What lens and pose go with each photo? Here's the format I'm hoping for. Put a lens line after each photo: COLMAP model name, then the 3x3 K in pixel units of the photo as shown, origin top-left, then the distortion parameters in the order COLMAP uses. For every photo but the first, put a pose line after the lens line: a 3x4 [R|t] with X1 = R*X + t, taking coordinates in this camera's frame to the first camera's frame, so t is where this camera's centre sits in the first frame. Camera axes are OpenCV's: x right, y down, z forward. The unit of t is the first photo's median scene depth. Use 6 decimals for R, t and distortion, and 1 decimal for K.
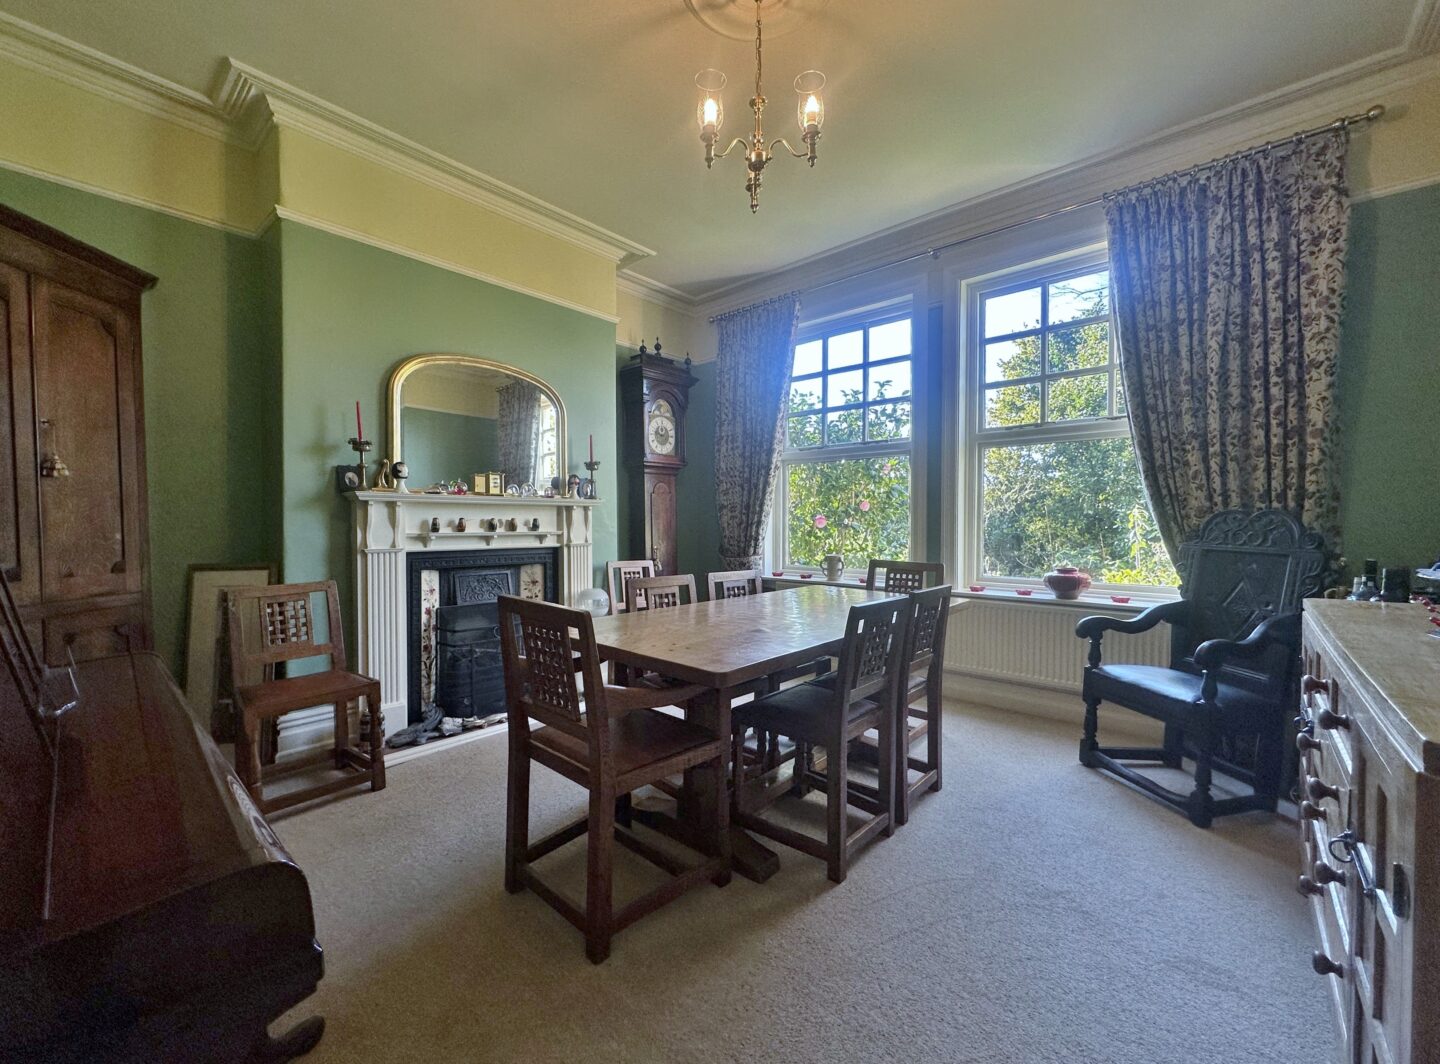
lens RADIAL K [[574.9, 0, 711.7], [0, 574.9, 531.3], [0, 0, 1]] dist [0.001636, 0.000228]
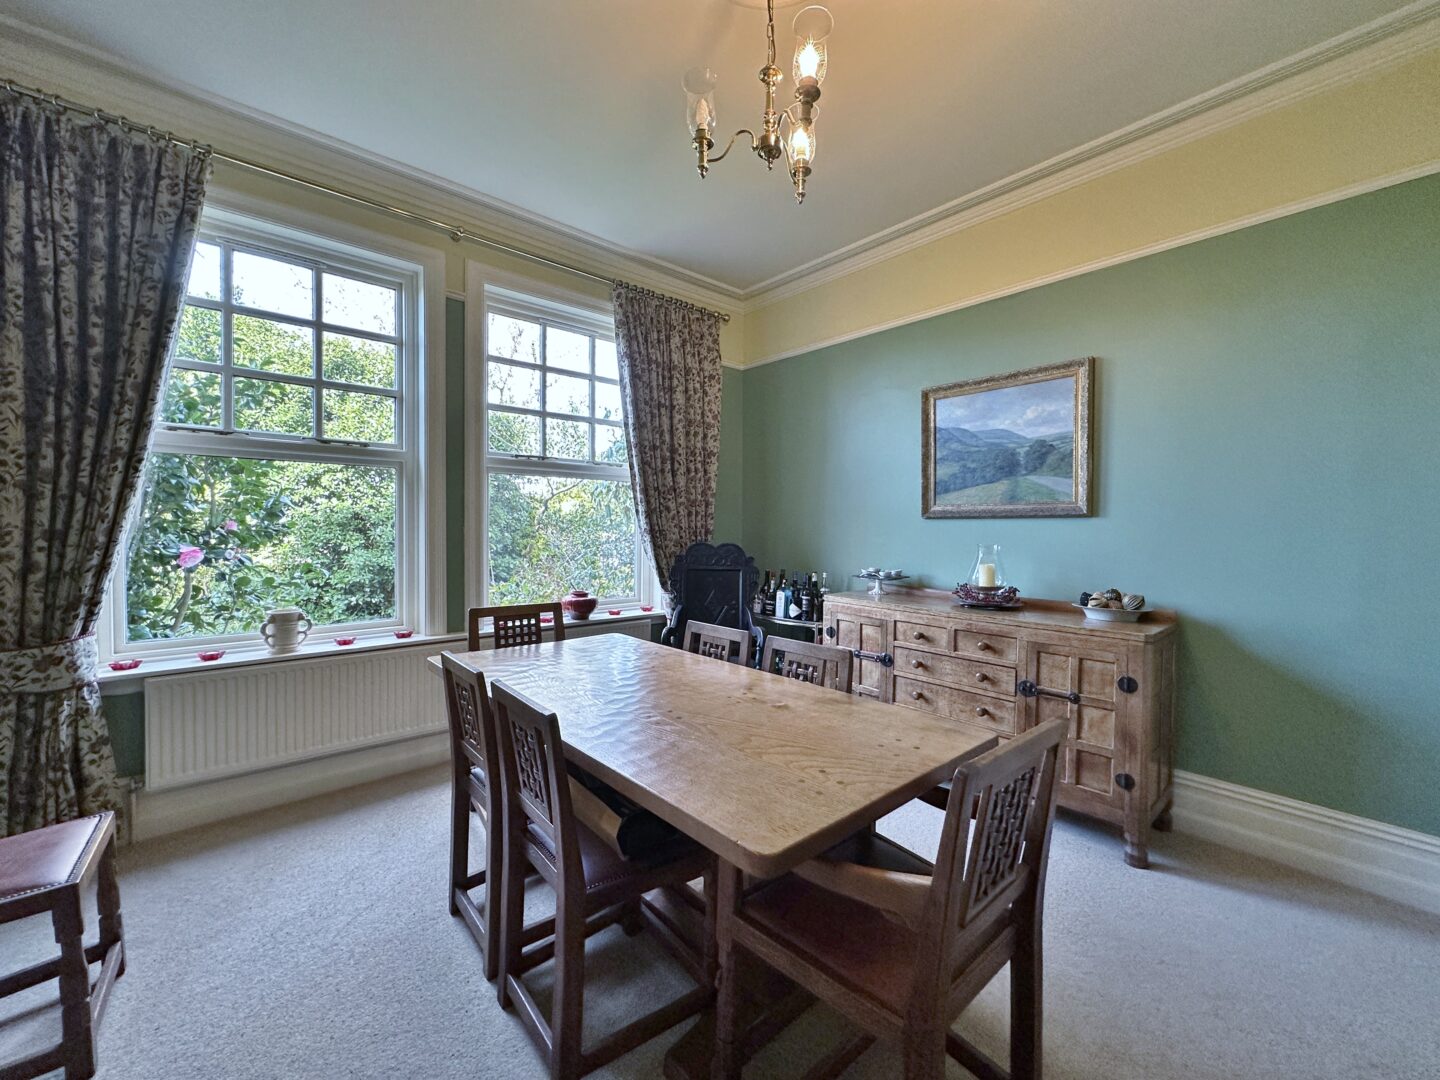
lens RADIAL K [[574.9, 0, 714.5], [0, 574.9, 535.5], [0, 0, 1]] dist [0.001636, 0.000228]
pose [[0.128437, -0.011428, 0.991652, -0.378579], [0.014981, 0.999842, 0.009582, -0.043880], [-0.991604, 0.013625, 0.128588, 0.493114]]
